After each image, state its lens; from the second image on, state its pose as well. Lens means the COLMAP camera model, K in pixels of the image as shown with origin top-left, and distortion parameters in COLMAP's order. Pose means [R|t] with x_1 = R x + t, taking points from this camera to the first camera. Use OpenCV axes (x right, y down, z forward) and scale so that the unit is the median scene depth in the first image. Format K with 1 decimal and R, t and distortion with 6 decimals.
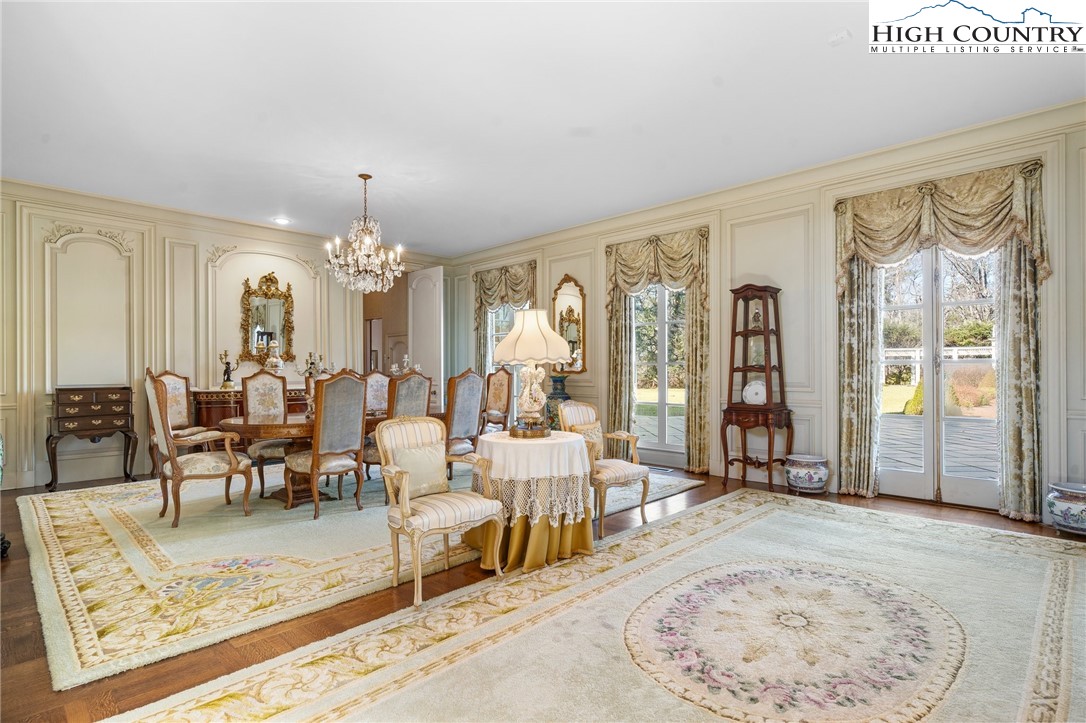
lens RADIAL K [[536.9, 0, 542.4], [0, 536.9, 366.5], [0, 0, 1]] dist [-0.000242, -0.000452]
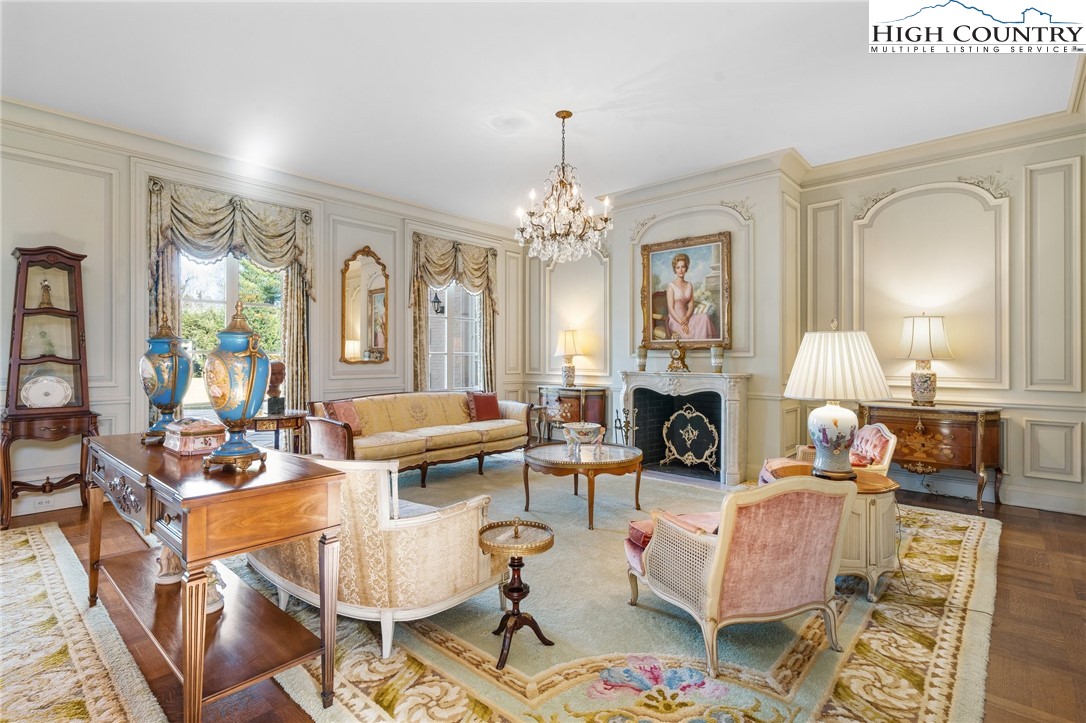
lens RADIAL K [[513.4, 0, 544.4], [0, 513.4, 358.3], [0, 0, 1]] dist [0.000585, -0.000251]
pose [[-0.030944, 0.002295, 0.999518, -1.173213], [-0.004744, 0.999986, -0.002443, 0.002216], [-0.999510, -0.004818, -0.030933, 1.166383]]
